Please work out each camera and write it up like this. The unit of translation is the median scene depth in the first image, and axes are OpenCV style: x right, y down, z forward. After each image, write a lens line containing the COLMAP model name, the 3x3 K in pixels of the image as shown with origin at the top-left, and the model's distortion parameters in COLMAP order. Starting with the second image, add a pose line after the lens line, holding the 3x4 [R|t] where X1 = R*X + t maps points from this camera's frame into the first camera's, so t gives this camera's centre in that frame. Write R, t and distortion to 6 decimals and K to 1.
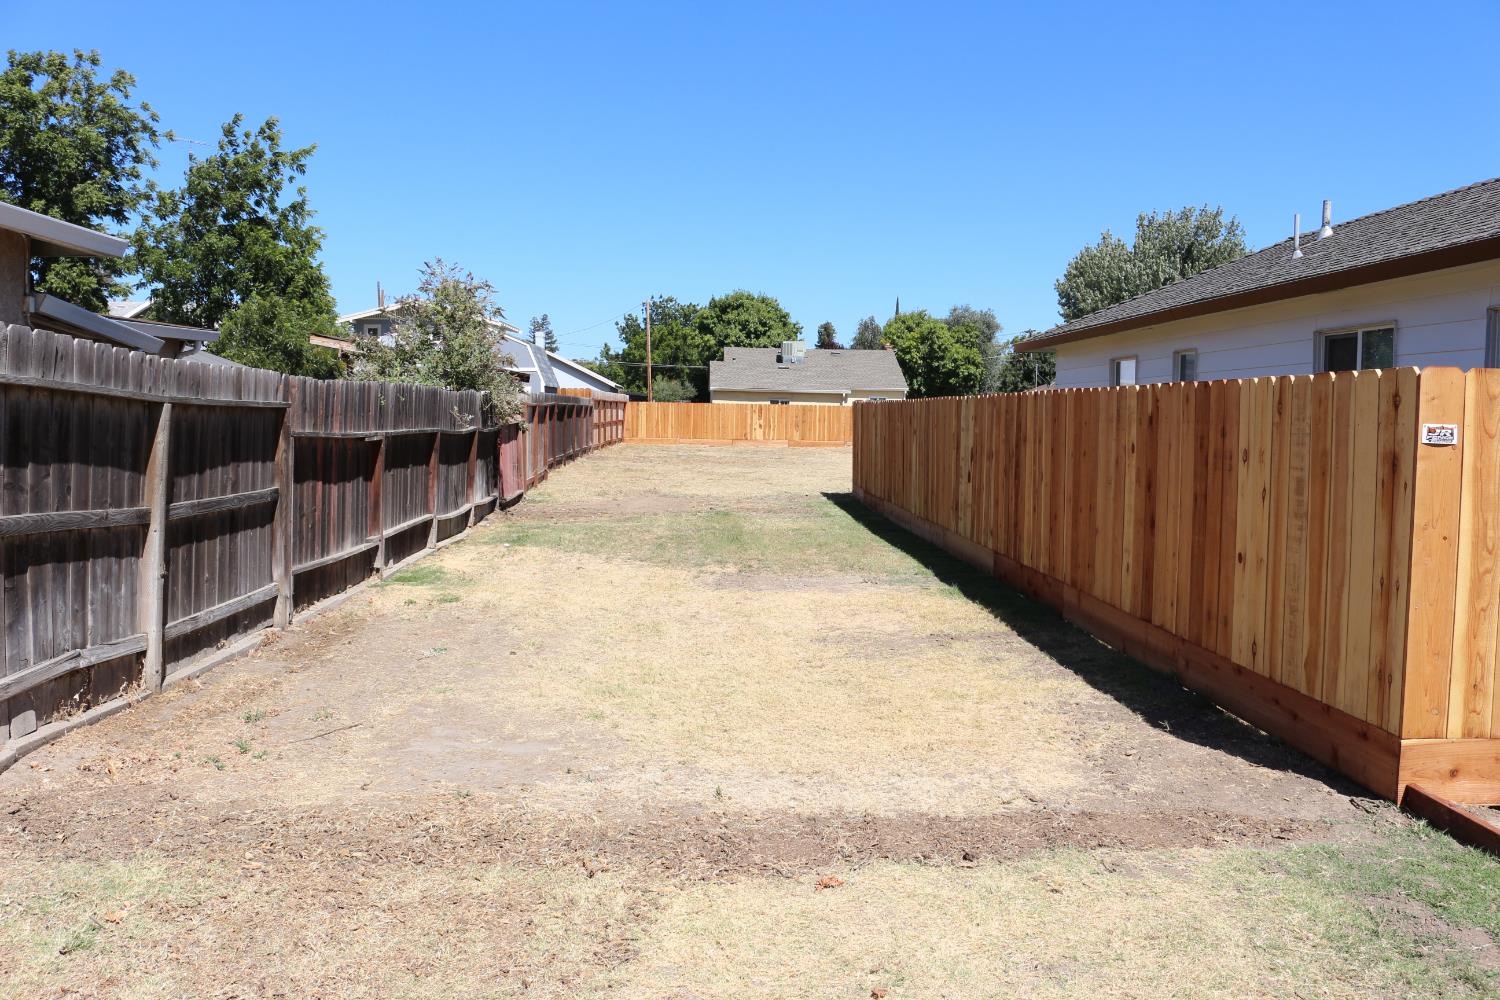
lens RADIAL K [[1280.9, 0, 720.7], [0, 1280.9, 492.9], [0, 0, 1]] dist [-0.168778, 0.153075]
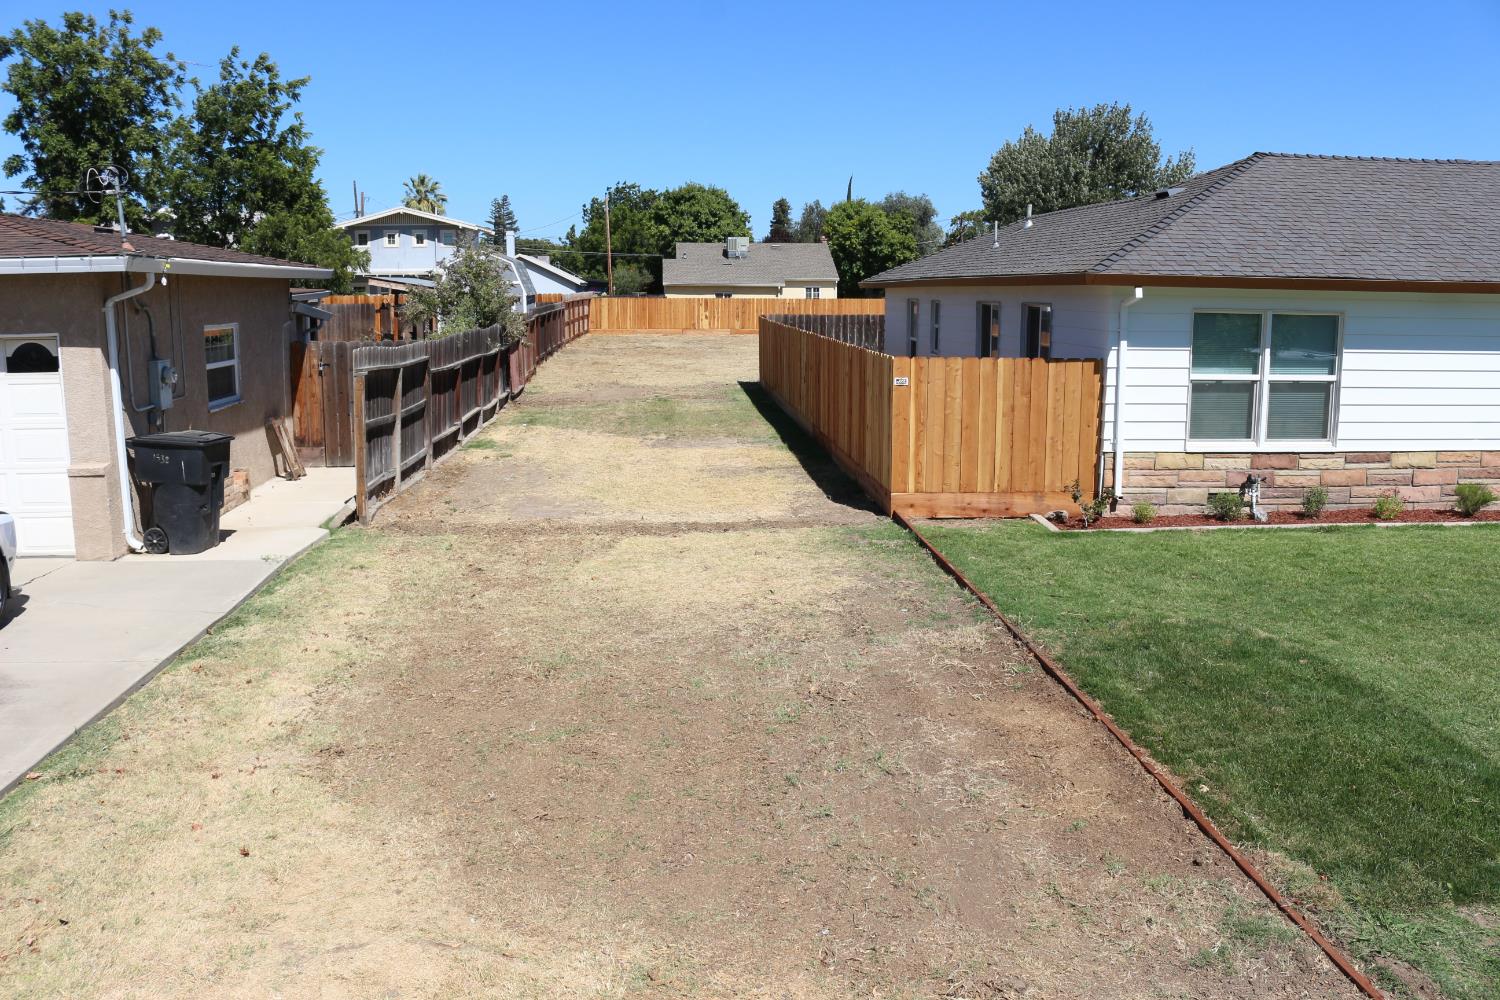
lens RADIAL K [[1280.9, 0, 720.7], [0, 1280.9, 492.9], [0, 0, 1]] dist [-0.168778, 0.153075]
pose [[0.999433, -0.019795, 0.027241, 0.009379], [0.016989, 0.994880, 0.099622, -0.008520], [-0.029073, -0.099102, 0.994652, -0.174092]]
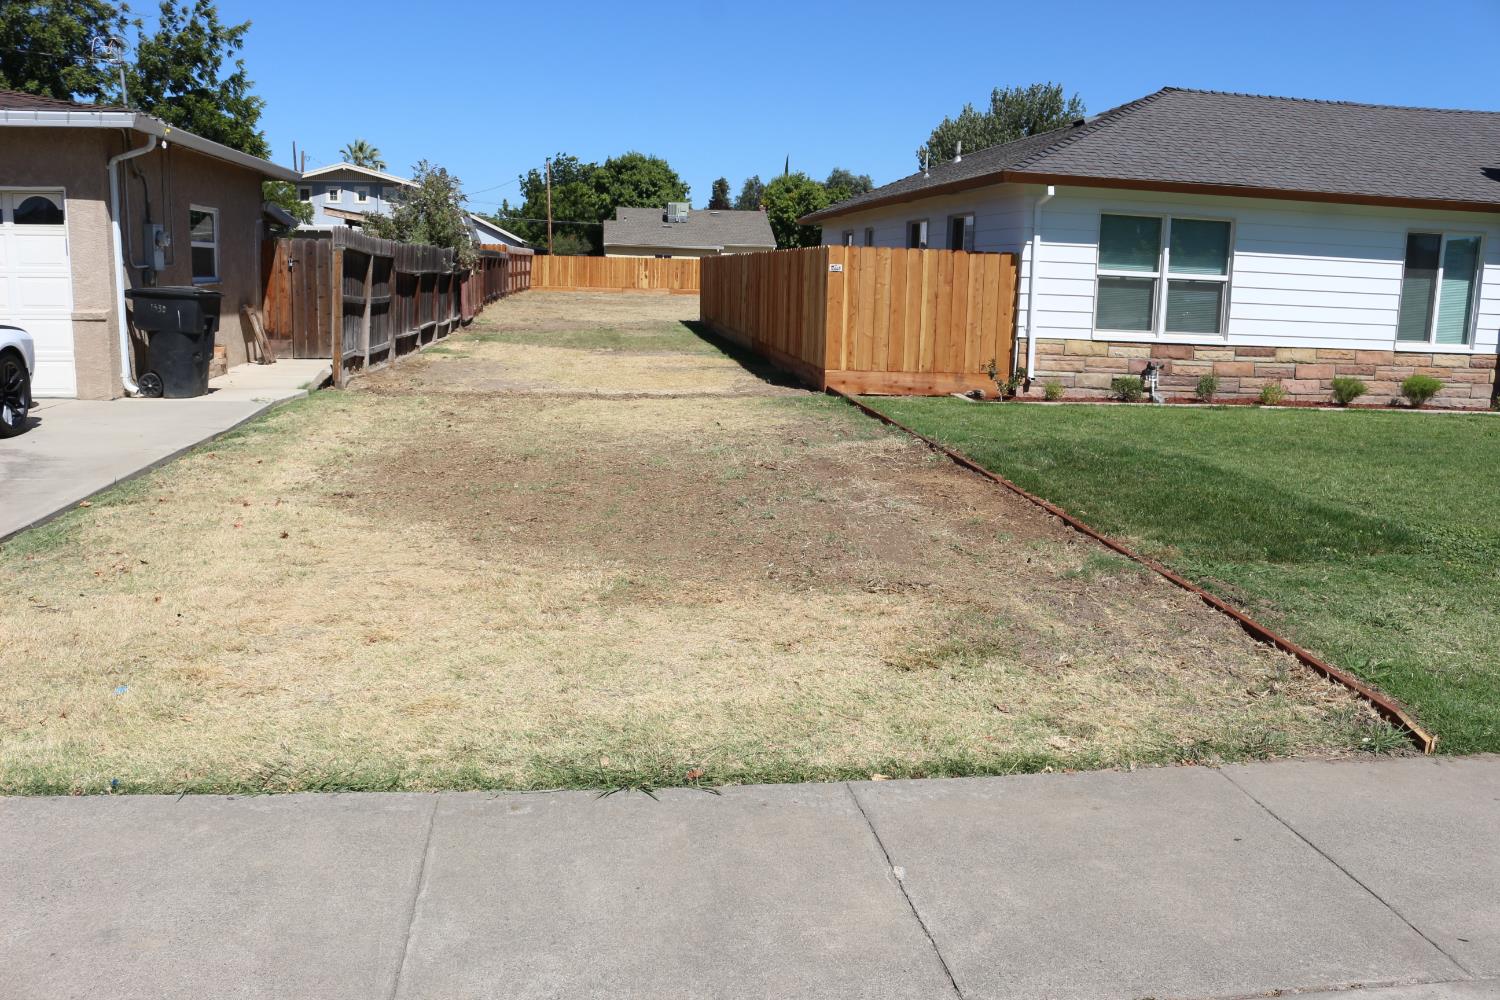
lens RADIAL K [[1284.7, 0, 728.0], [0, 1284.7, 499.5], [0, 0, 1]] dist [-0.172477, 0.171740]
pose [[0.996372, -0.005587, 0.084920, 0.004912], [-0.004402, 0.993123, 0.116990, 0.014341], [-0.084989, -0.116939, 0.989496, -0.202344]]
